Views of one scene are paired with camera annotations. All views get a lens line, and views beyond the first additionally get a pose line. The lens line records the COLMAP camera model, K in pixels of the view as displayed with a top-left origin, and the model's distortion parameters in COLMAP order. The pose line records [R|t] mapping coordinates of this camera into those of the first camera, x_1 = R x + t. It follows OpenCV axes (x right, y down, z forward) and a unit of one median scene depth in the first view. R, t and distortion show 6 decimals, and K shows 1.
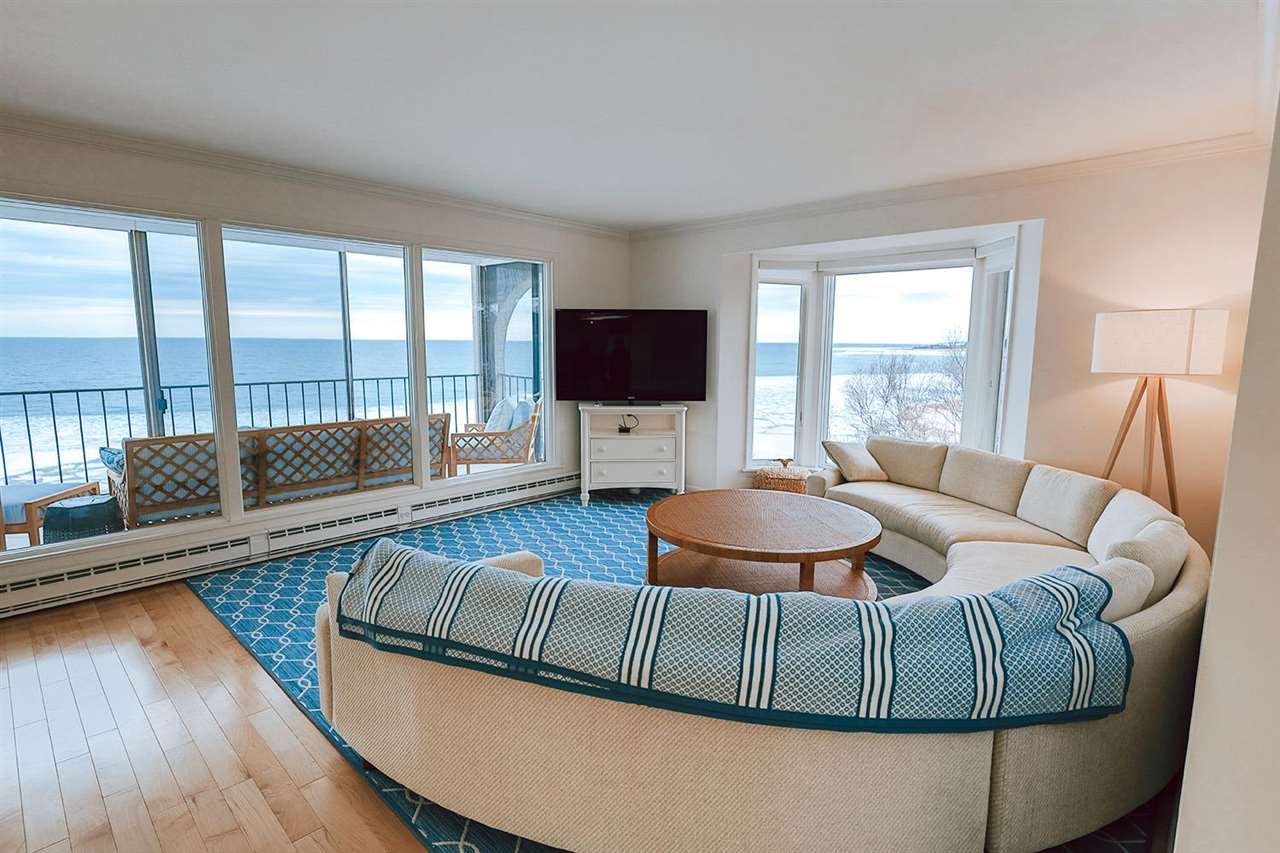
lens RADIAL K [[641.2, 0, 646.2], [0, 641.2, 421.2], [0, 0, 1]] dist [-0.017273, -0.002215]
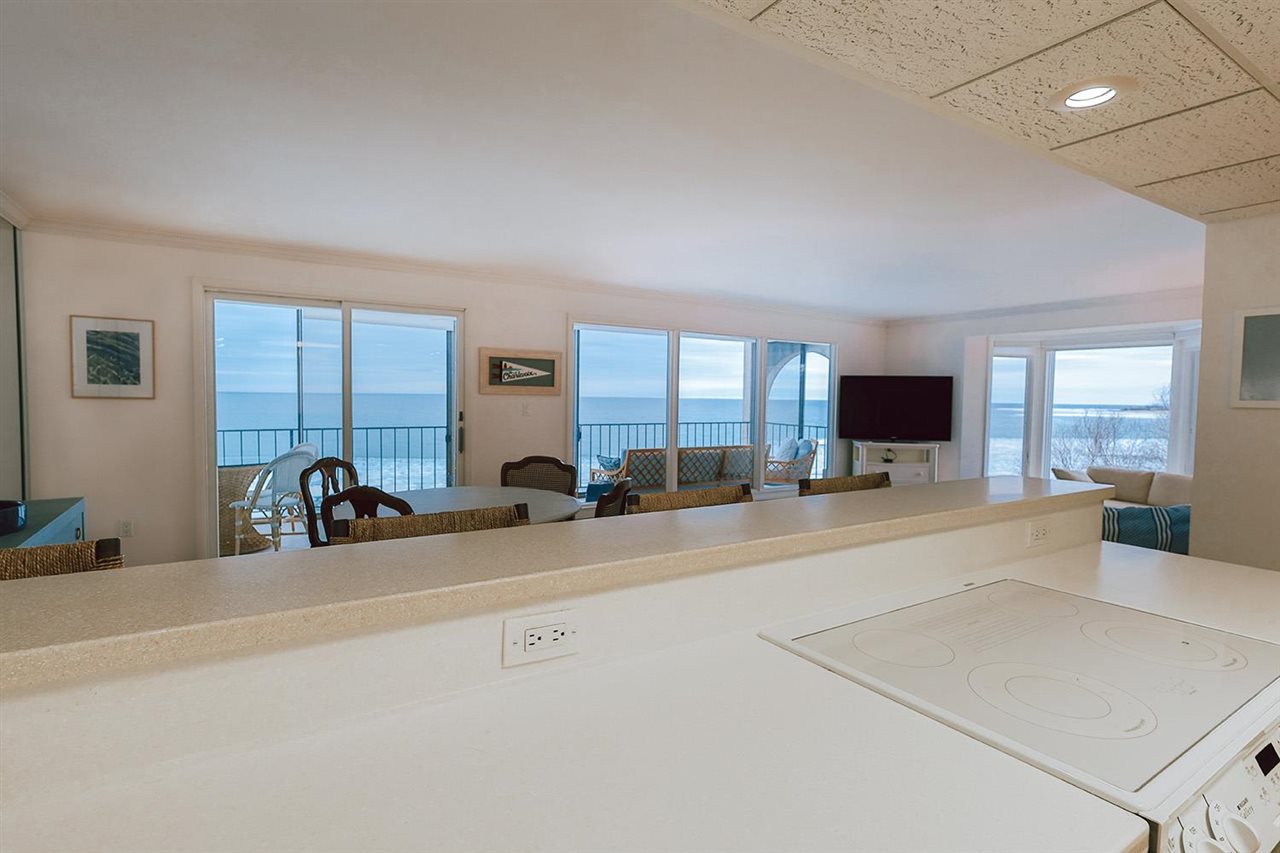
lens RADIAL K [[641.2, 0, 604.9], [0, 641.2, 431.0], [0, 0, 1]] dist [-0.017273, -0.002215]
pose [[0.957380, 0.017502, -0.288301, -0.232063], [-0.039628, 0.996683, -0.071089, 0.075726], [0.286101, 0.079484, 0.954897, -0.552465]]
